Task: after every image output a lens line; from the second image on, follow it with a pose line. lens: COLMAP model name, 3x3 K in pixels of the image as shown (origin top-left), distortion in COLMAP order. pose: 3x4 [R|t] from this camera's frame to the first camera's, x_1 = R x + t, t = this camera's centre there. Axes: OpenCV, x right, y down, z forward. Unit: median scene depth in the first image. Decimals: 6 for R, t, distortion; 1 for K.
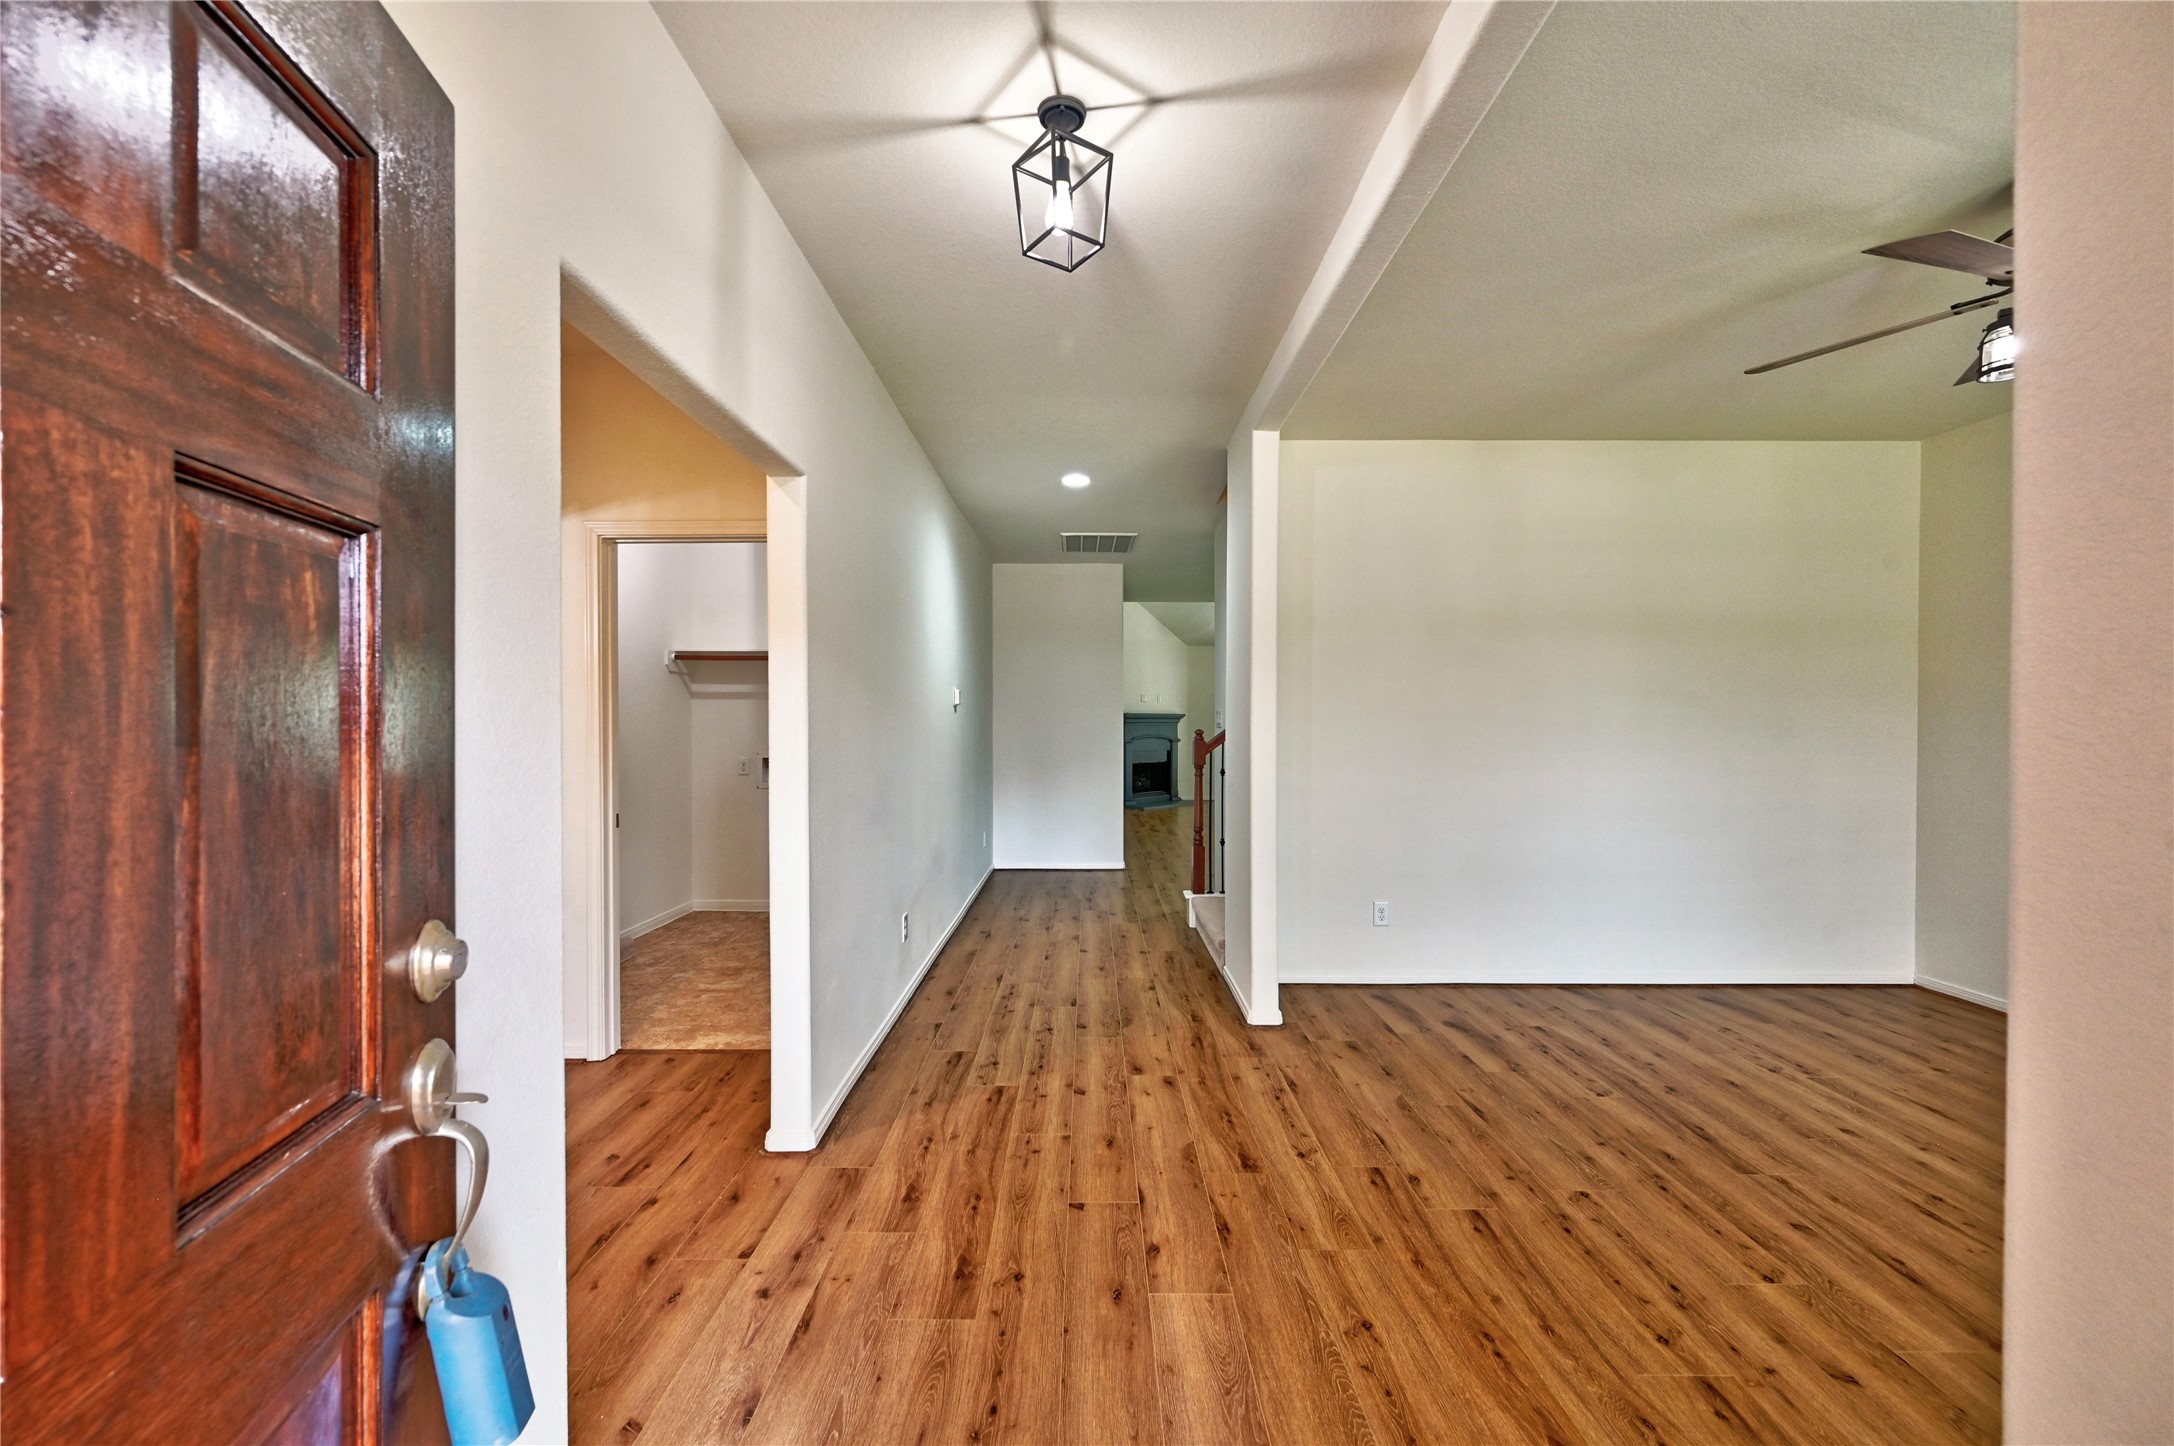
lens RADIAL K [[862.6, 0, 1085.7], [0, 862.6, 726.6], [0, 0, 1]] dist [-0.004918, 0.000510]
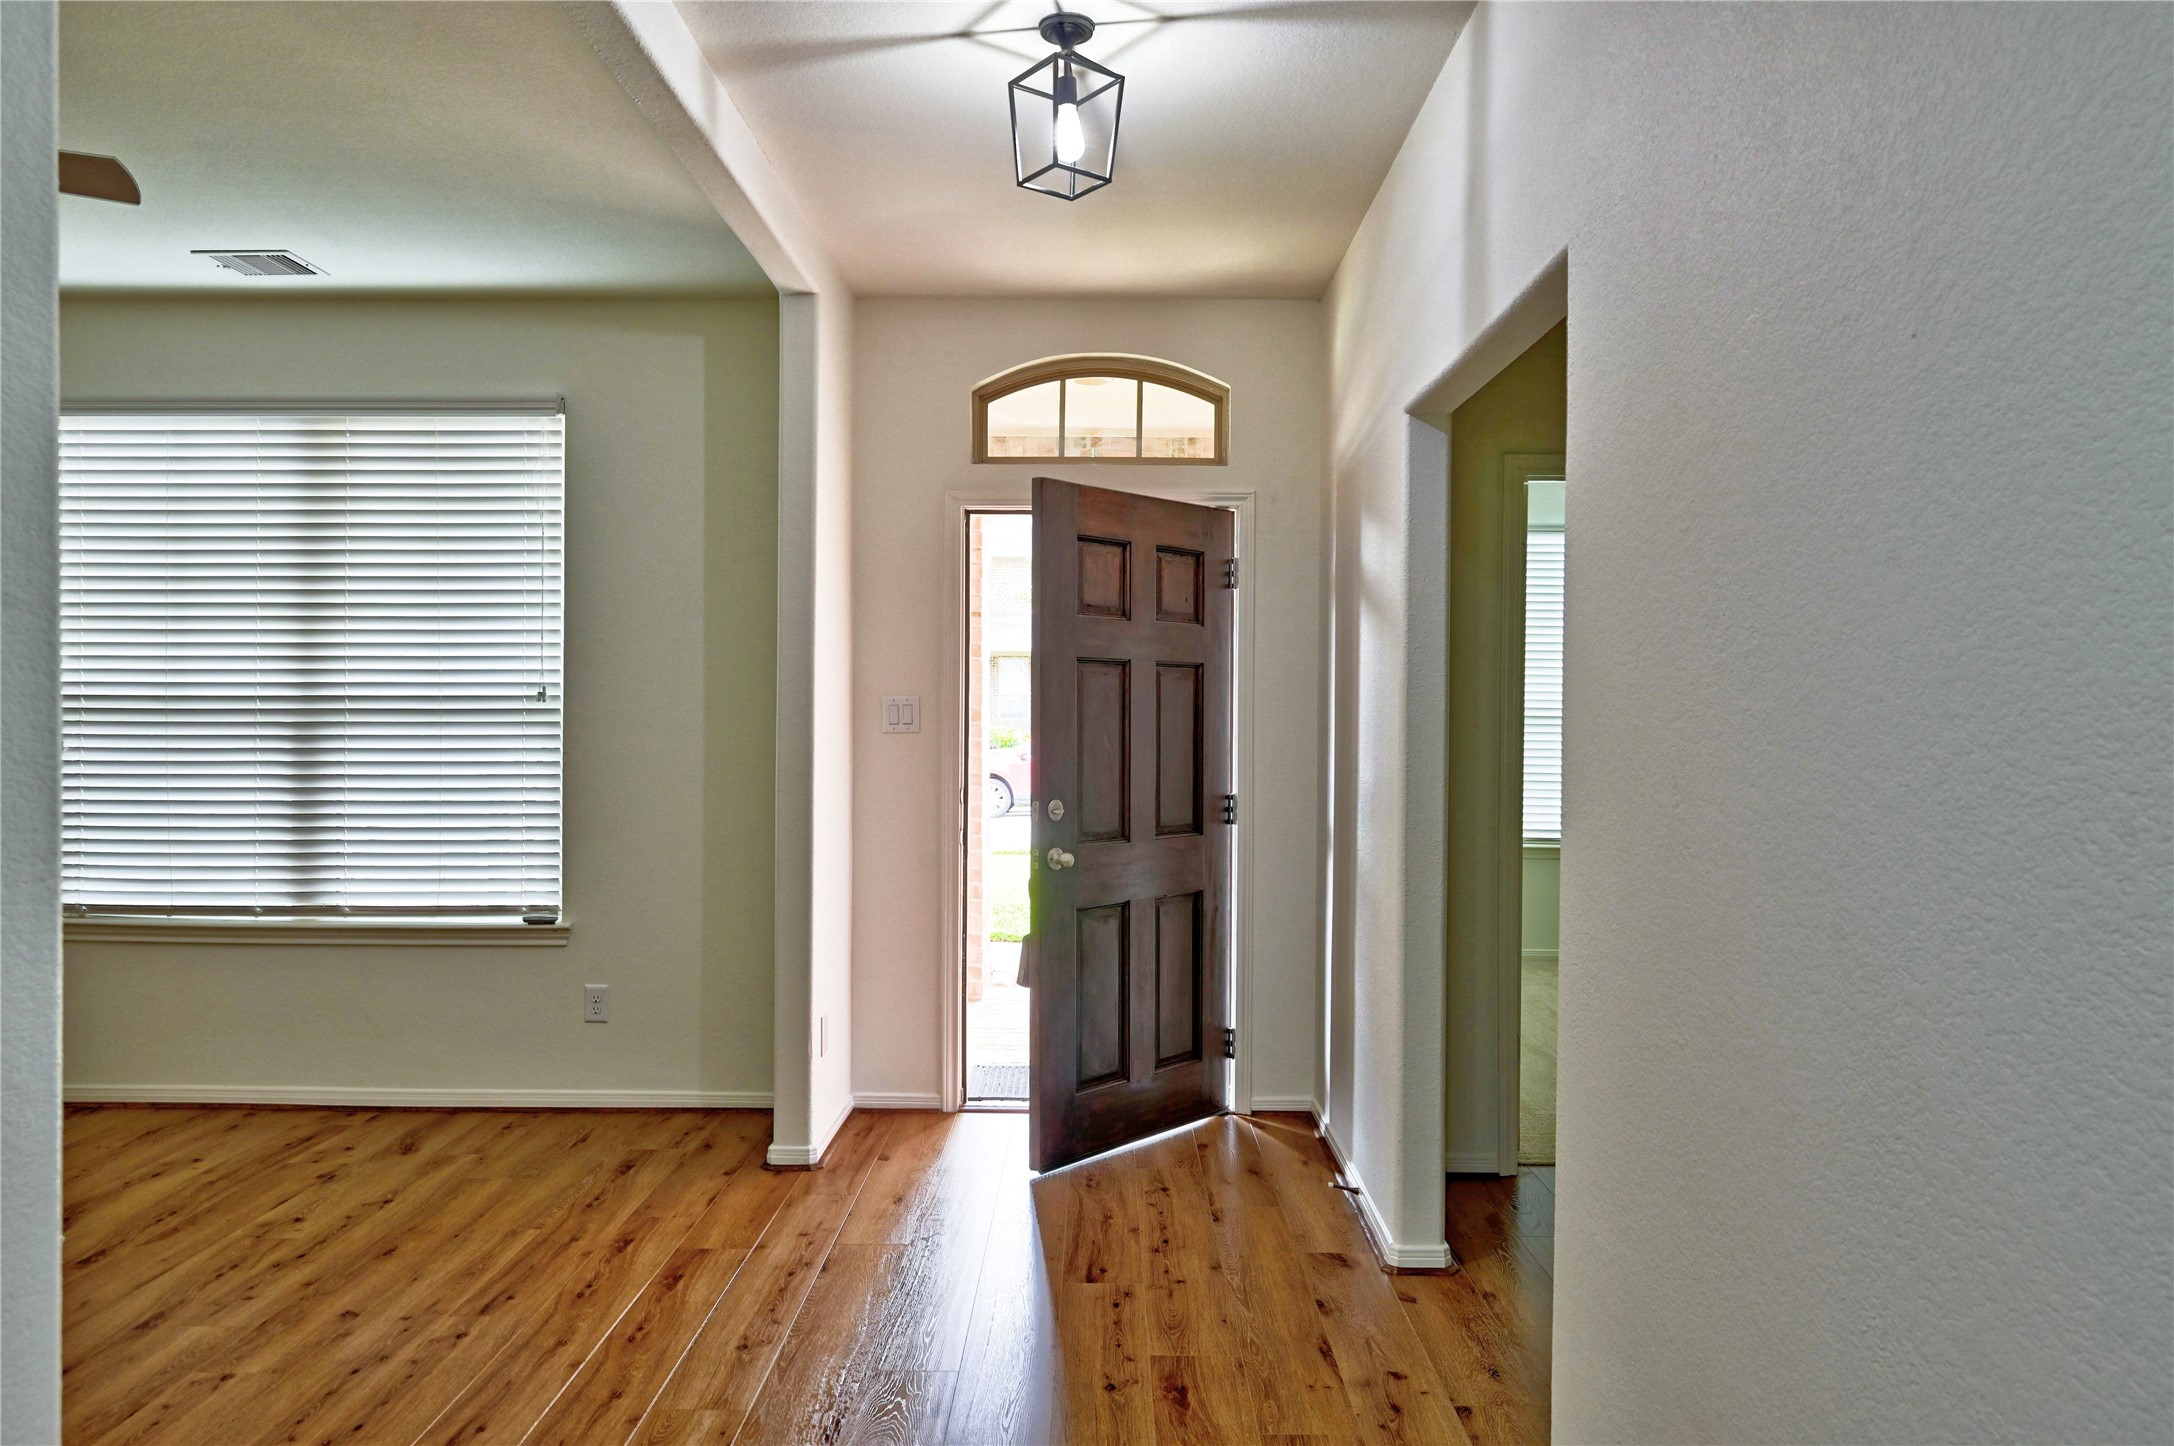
lens RADIAL K [[1348.7, 0, 1081.1], [0, 1348.7, 717.8], [0, 0, 1]] dist [-0.019897, 0.006990]
pose [[-0.999923, -0.008118, 0.009434, -0.057875], [-0.008055, 0.999945, 0.006666, -0.022719], [-0.009488, 0.006590, -0.999933, 2.365848]]
